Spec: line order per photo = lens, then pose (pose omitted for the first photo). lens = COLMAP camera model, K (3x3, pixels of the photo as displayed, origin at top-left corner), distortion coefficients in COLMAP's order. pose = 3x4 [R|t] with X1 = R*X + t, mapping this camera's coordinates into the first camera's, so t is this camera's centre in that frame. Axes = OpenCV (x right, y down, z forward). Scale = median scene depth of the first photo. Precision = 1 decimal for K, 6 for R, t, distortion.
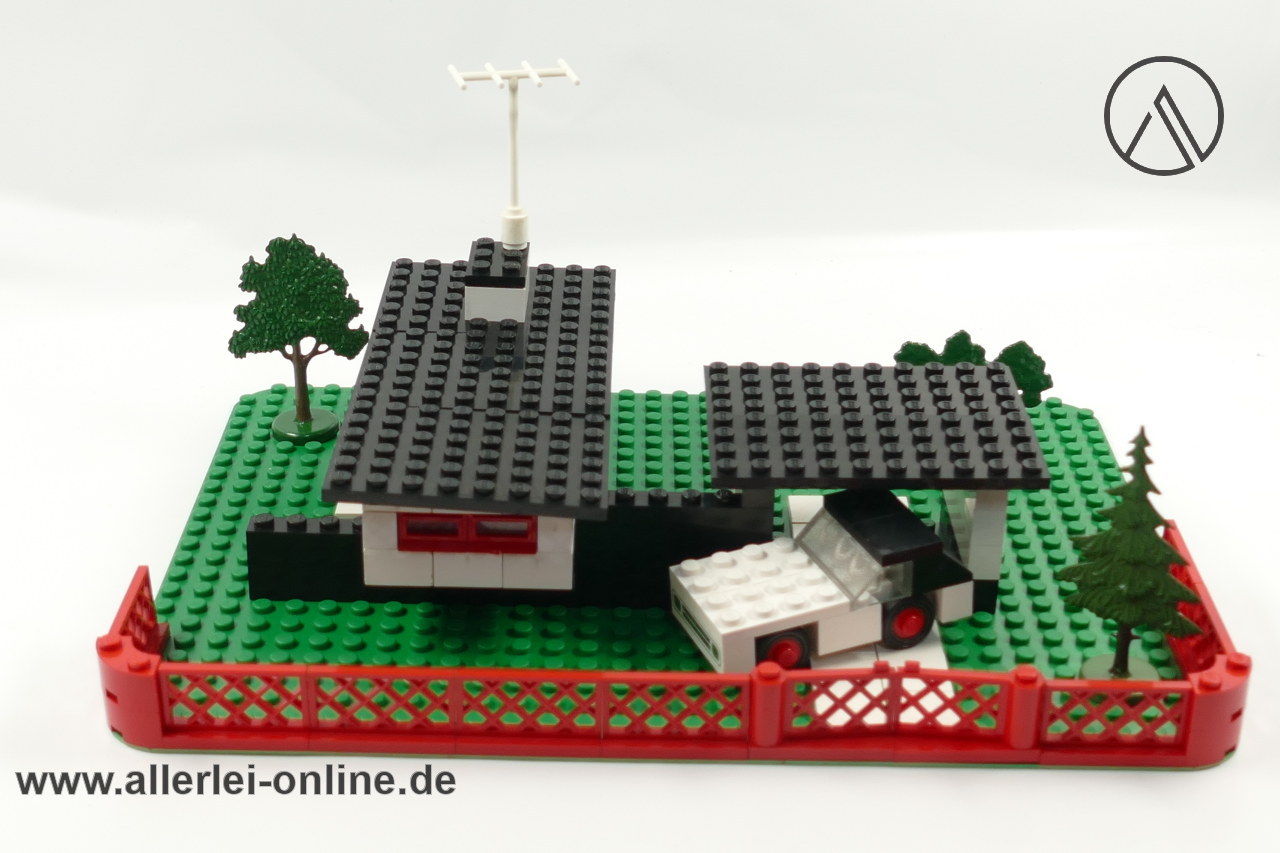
lens RADIAL K [[2097.6, 0, 640.0], [0, 2097.6, 426.5], [0, 0, 1]] dist [-0.021615, -0.011421]
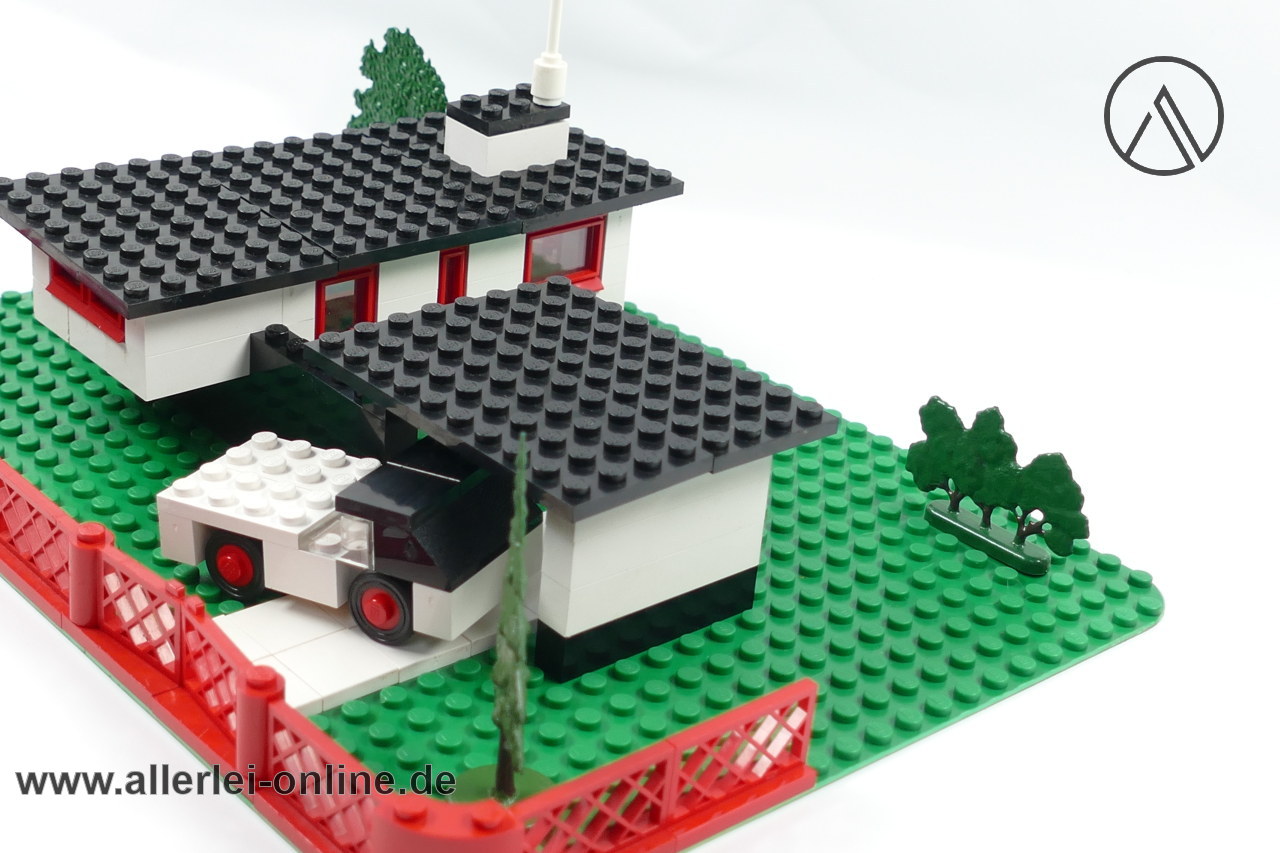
lens RADIAL K [[2097.6, 0, 640.0], [0, 2097.6, 426.5], [0, 0, 1]] dist [-0.021615, -0.011421]
pose [[0.665341, 0.366006, -0.650662, 0.567763], [-0.393379, 0.912637, 0.111116, -0.075321], [0.634487, 0.182027, 0.751194, 0.411026]]
